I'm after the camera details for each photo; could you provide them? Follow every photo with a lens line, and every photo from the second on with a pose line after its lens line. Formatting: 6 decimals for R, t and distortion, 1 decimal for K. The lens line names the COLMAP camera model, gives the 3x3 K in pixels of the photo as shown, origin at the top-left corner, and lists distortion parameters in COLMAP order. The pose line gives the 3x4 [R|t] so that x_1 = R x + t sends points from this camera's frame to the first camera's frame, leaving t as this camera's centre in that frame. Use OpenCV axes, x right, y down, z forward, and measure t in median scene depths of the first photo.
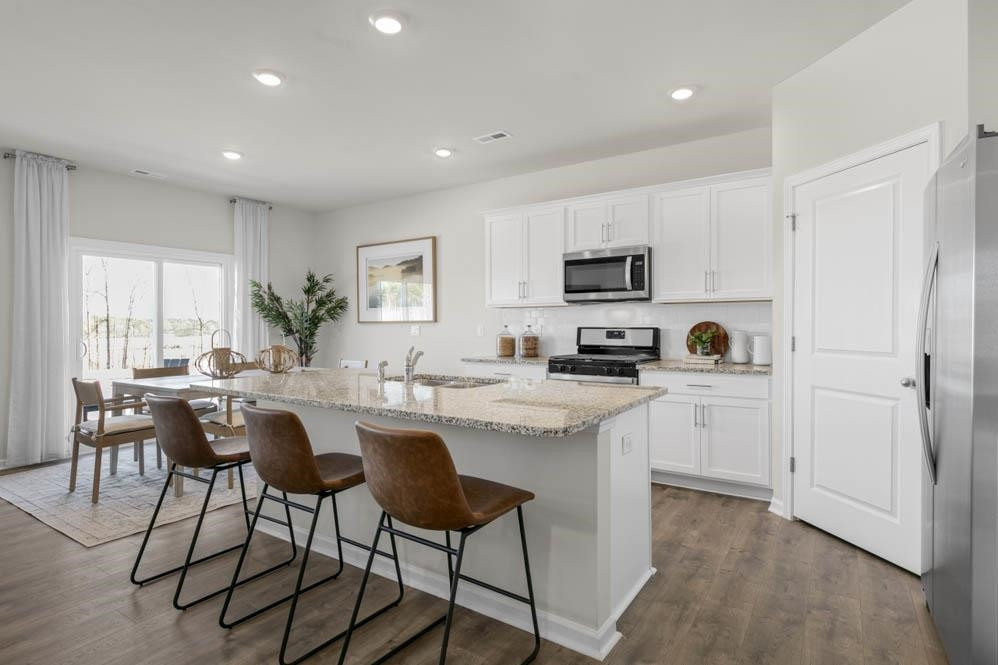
lens RADIAL K [[515.0, 0, 499.0], [0, 515.0, 332.5], [0, 0, 1]] dist [0.003174, 0.000201]
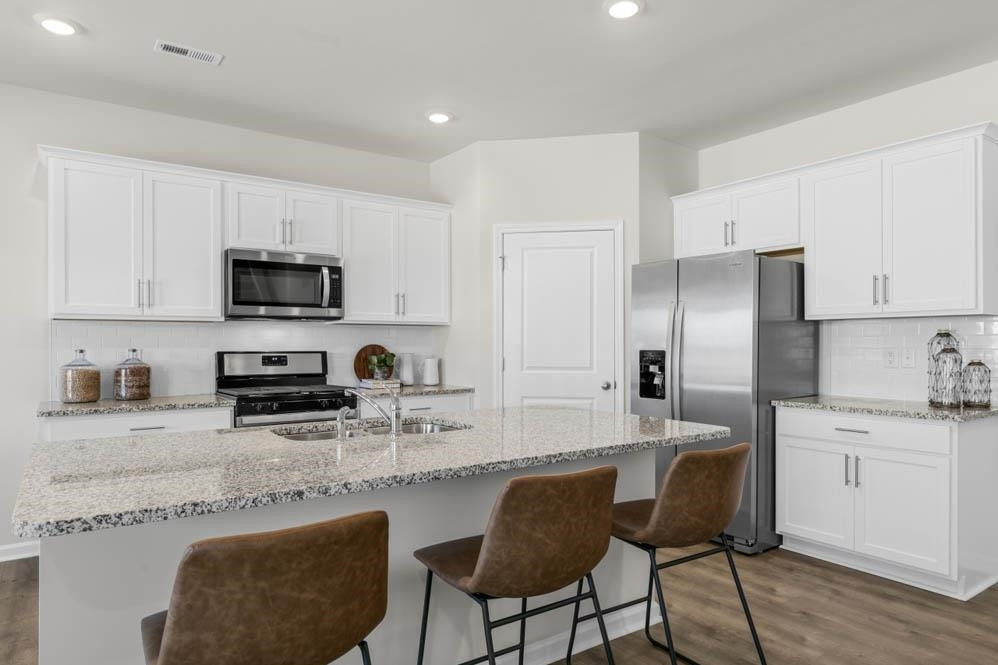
lens RADIAL K [[618.1, 0, 499.0], [0, 618.1, 355.9], [0, 0, 1]] dist [-0.007587, -0.003878]
pose [[0.355386, -0.014031, 0.934614, -0.593782], [0.014716, 0.999847, 0.009415, -0.007788], [-0.934604, 0.010408, 0.355539, 0.380094]]
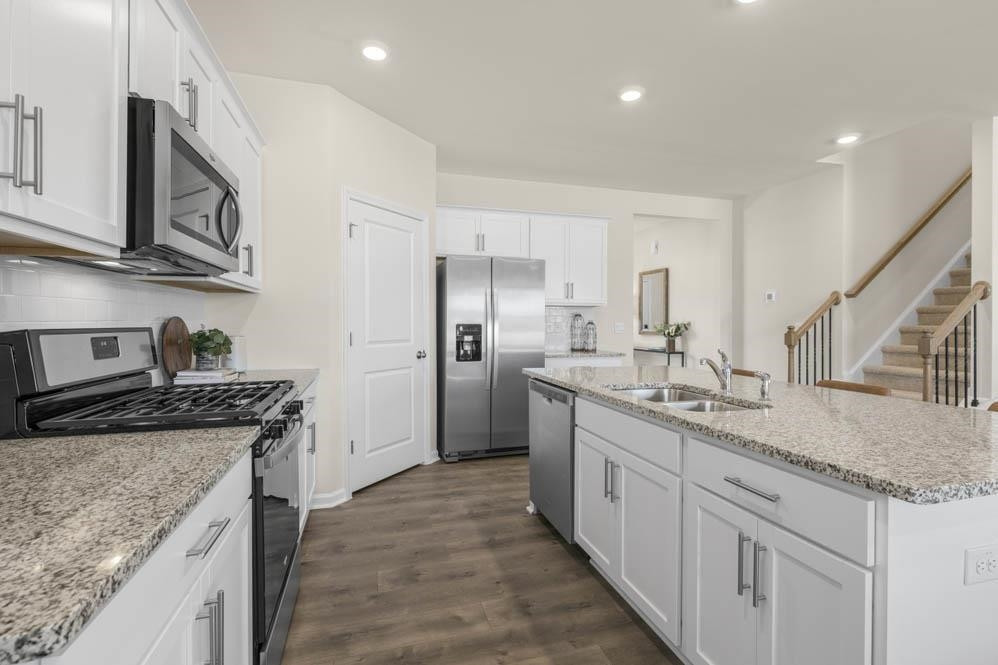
lens RADIAL K [[459.8, 0, 499.0], [0, 459.8, 332.5], [0, 0, 1]] dist [0.001111, -0.000060]
pose [[-0.766212, -0.013055, 0.642456, -0.240078], [0.009478, 0.999455, 0.031613, -0.016062], [-0.642518, 0.030312, -0.765670, 1.190177]]
